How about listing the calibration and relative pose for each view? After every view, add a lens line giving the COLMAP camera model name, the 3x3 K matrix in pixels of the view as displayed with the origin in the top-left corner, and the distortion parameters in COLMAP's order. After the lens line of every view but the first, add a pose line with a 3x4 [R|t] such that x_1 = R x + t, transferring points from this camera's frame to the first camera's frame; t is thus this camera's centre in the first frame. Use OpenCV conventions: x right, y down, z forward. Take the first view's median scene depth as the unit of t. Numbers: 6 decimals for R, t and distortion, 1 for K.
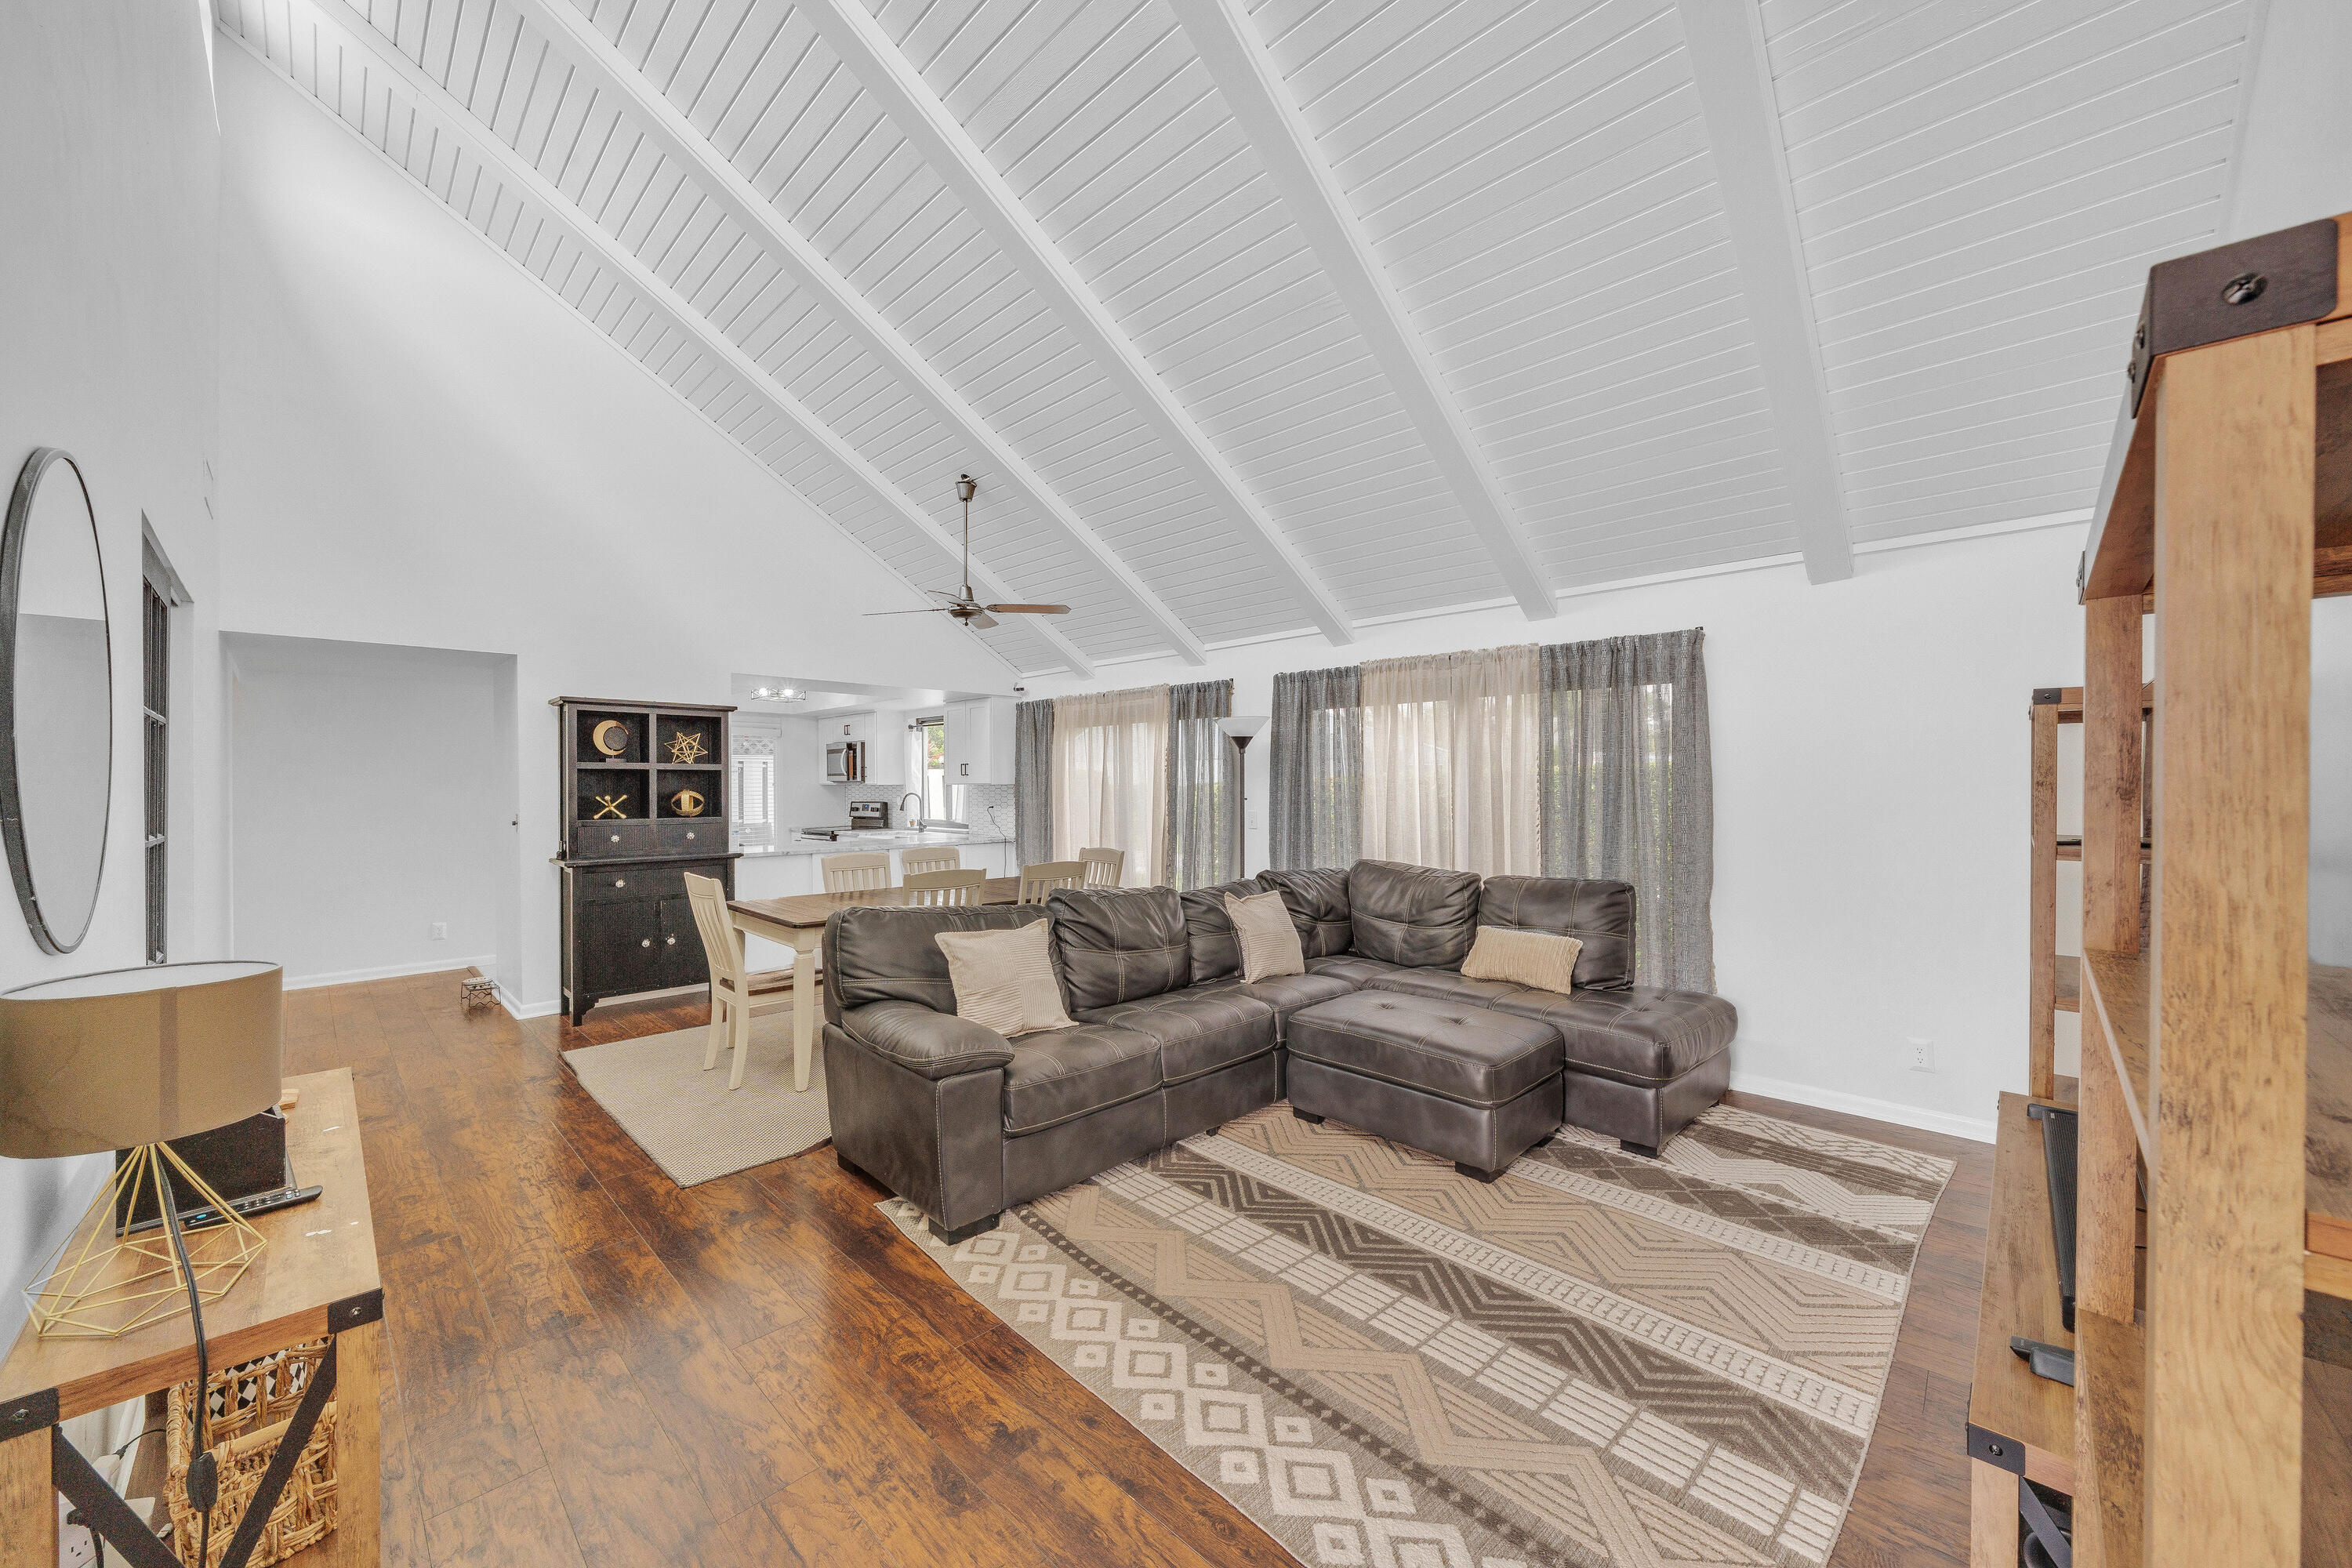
lens RADIAL K [[899.1, 0, 1176.0], [0, 899.1, 784.0], [0, 0, 1]] dist [-0.000058, 0.000019]
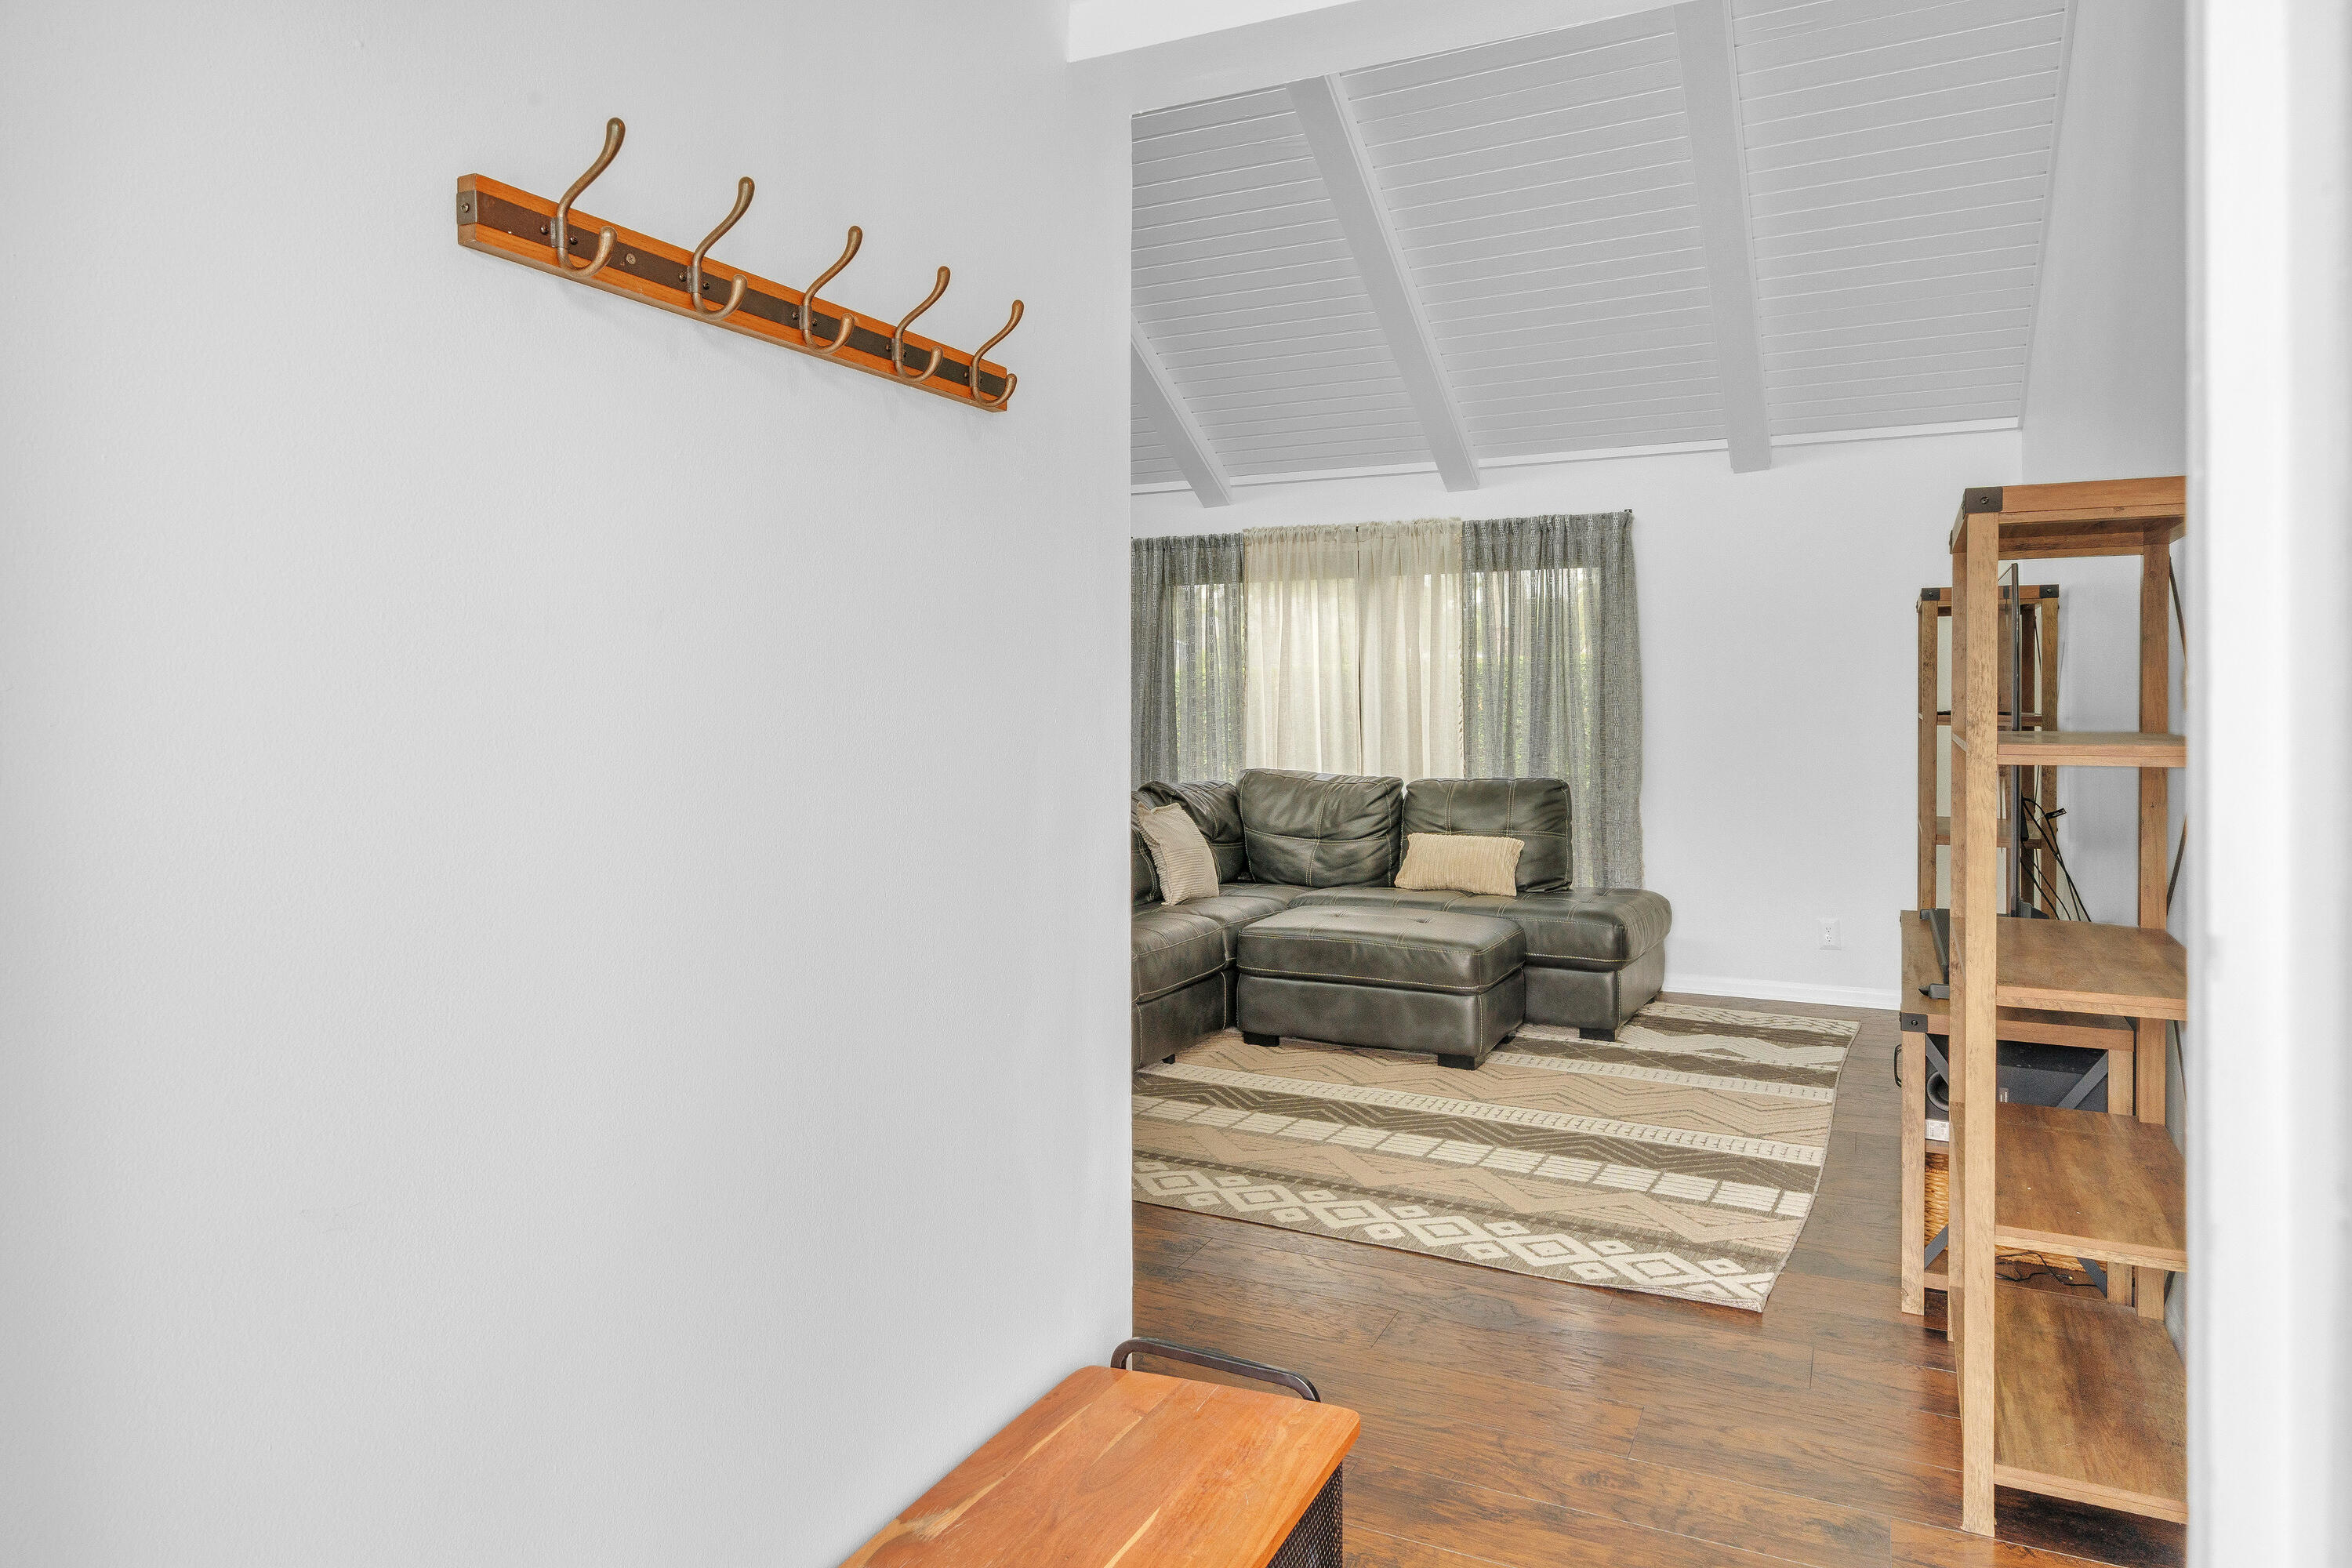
lens RADIAL K [[1439.6, 0, 1174.7], [0, 1439.6, 693.0], [0, 0, 1]] dist [0.023644, 0.000030]
pose [[0.956986, -0.001421, 0.290130, -0.317405], [0.002010, 0.999996, -0.001732, 0.021249], [-0.290127, 0.002241, 0.956986, -0.318649]]
